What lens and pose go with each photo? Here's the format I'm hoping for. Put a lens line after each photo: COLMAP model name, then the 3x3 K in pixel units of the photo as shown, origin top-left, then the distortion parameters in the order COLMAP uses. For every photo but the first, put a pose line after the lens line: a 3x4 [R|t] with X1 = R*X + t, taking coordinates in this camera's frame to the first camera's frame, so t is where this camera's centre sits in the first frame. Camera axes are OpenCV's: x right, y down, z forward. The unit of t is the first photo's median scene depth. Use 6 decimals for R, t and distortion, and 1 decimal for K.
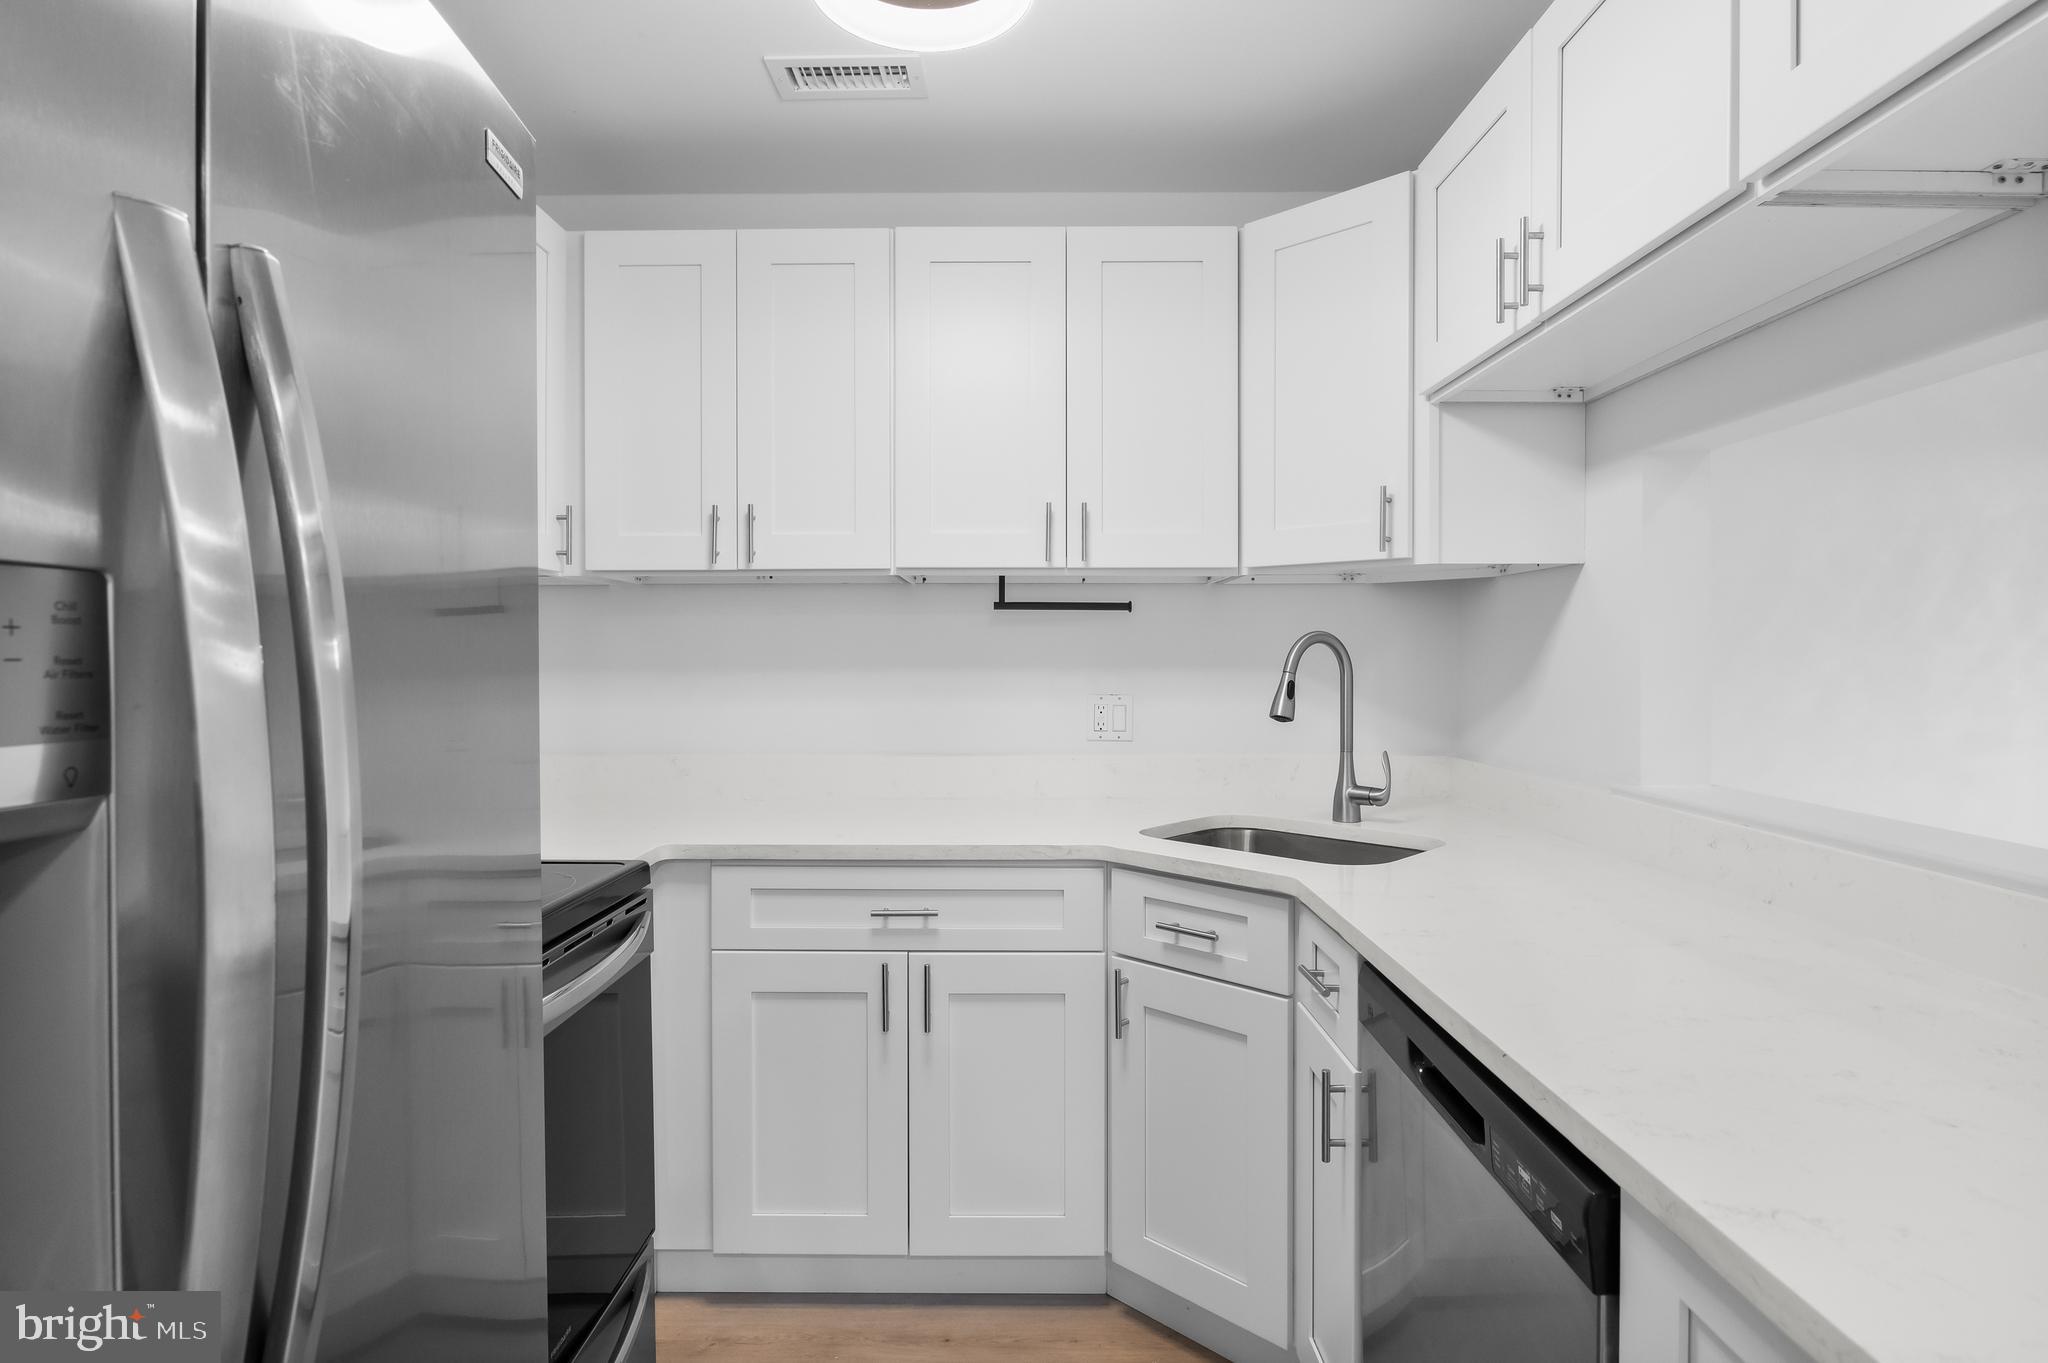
lens RADIAL K [[1116.7, 0, 1021.5], [0, 1116.7, 671.1], [0, 0, 1]] dist [0.000578, 0.000012]
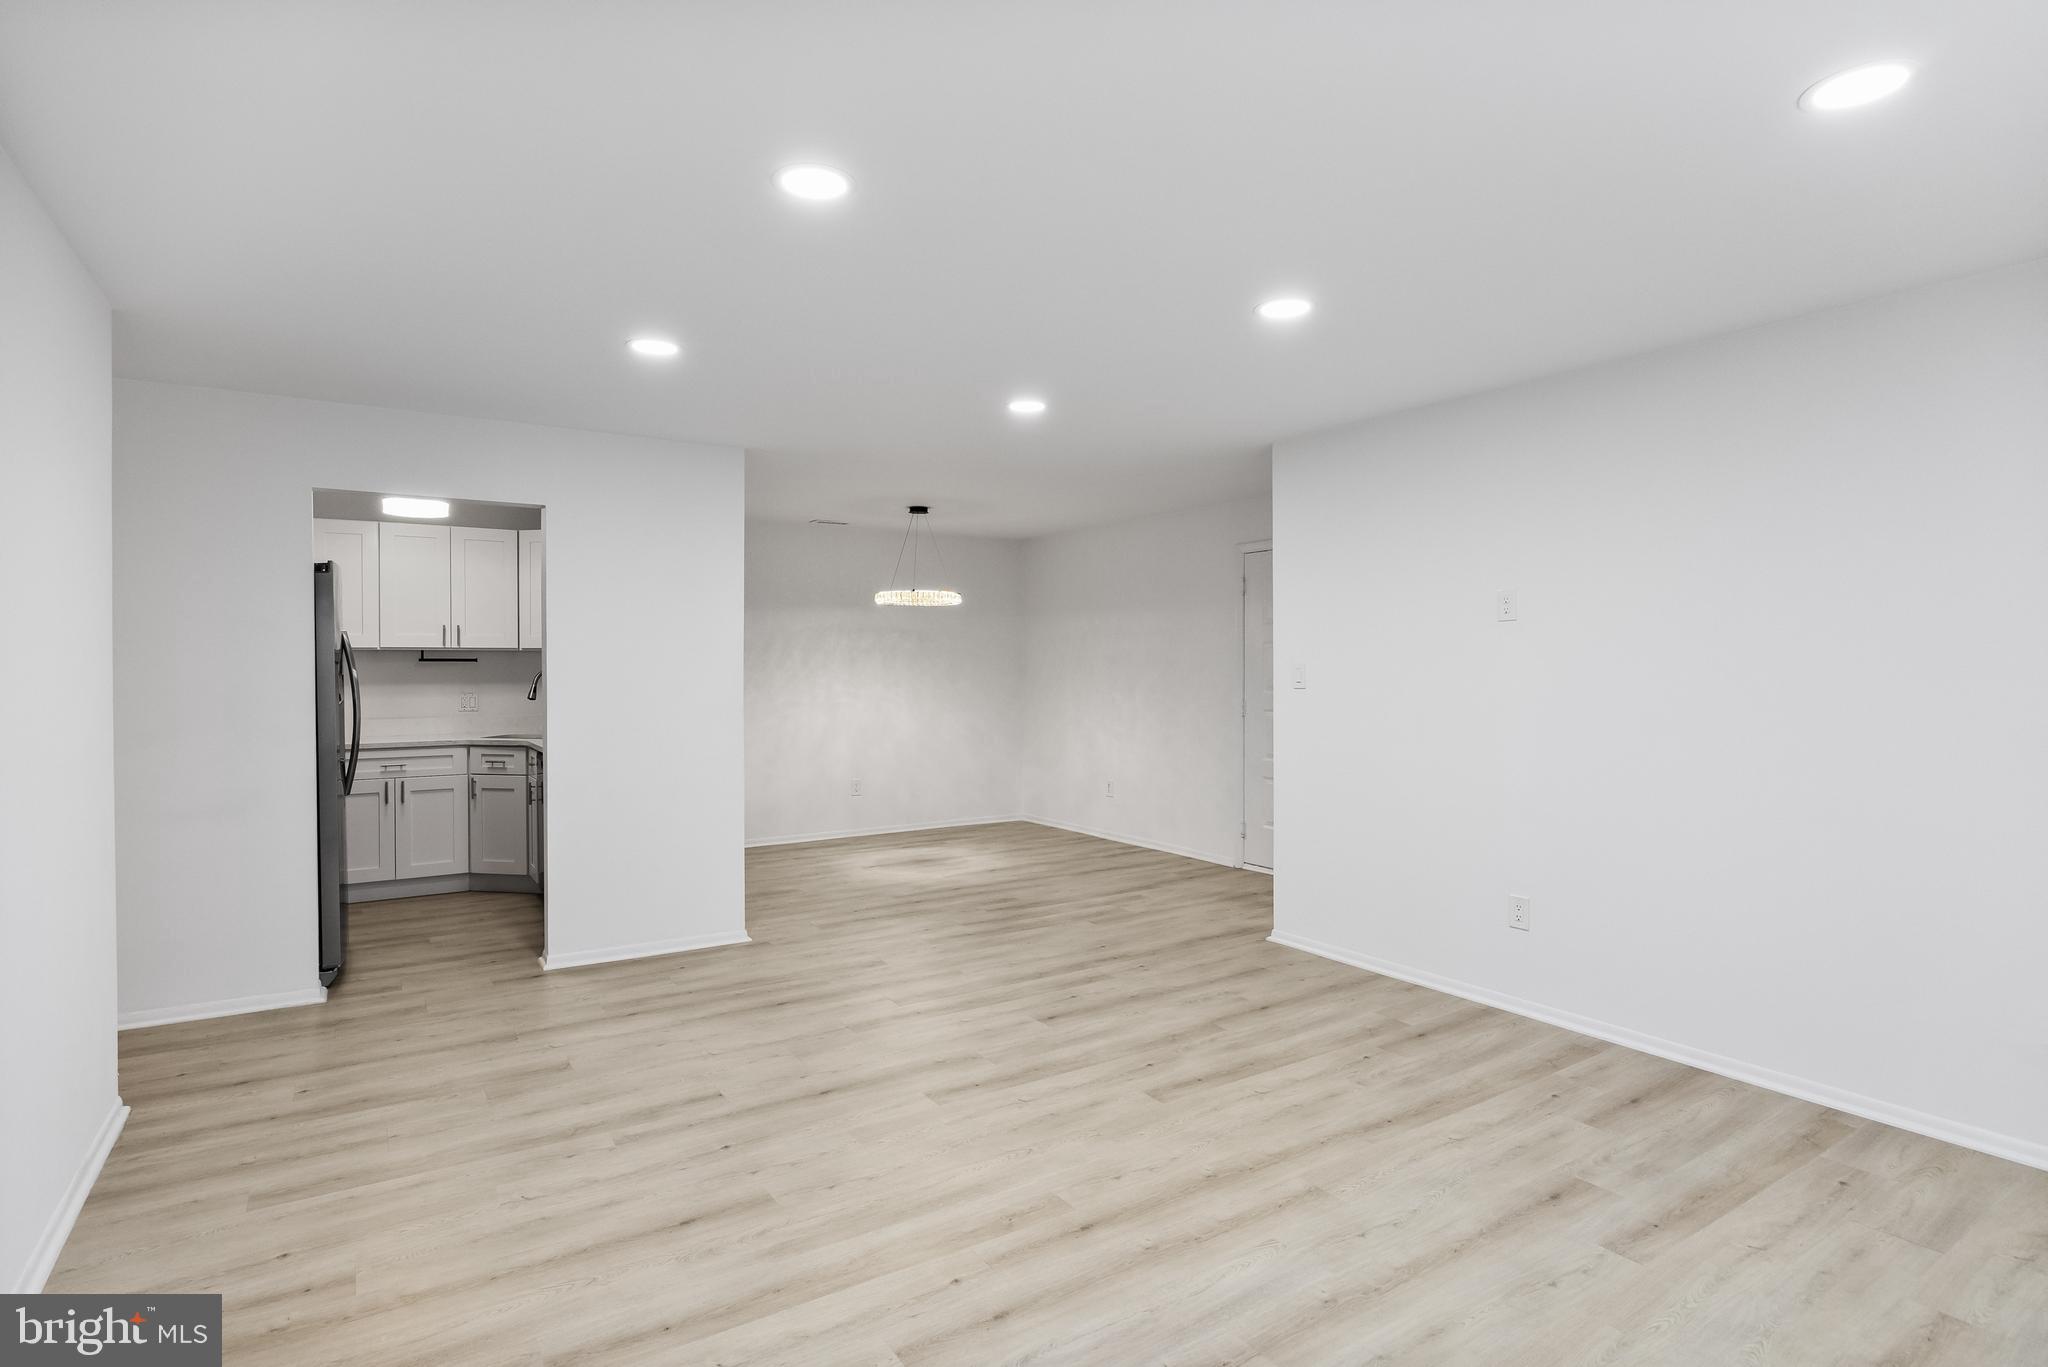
lens RADIAL K [[1061.1, 0, 1018.3], [0, 1061.1, 670.5], [0, 0, 1]] dist [-0.004299, -0.000421]
pose [[0.846159, -0.005011, 0.532907, -0.200767], [0.011995, 0.999882, -0.009644, 0.007884], [-0.532796, 0.014552, 0.846119, -2.336328]]
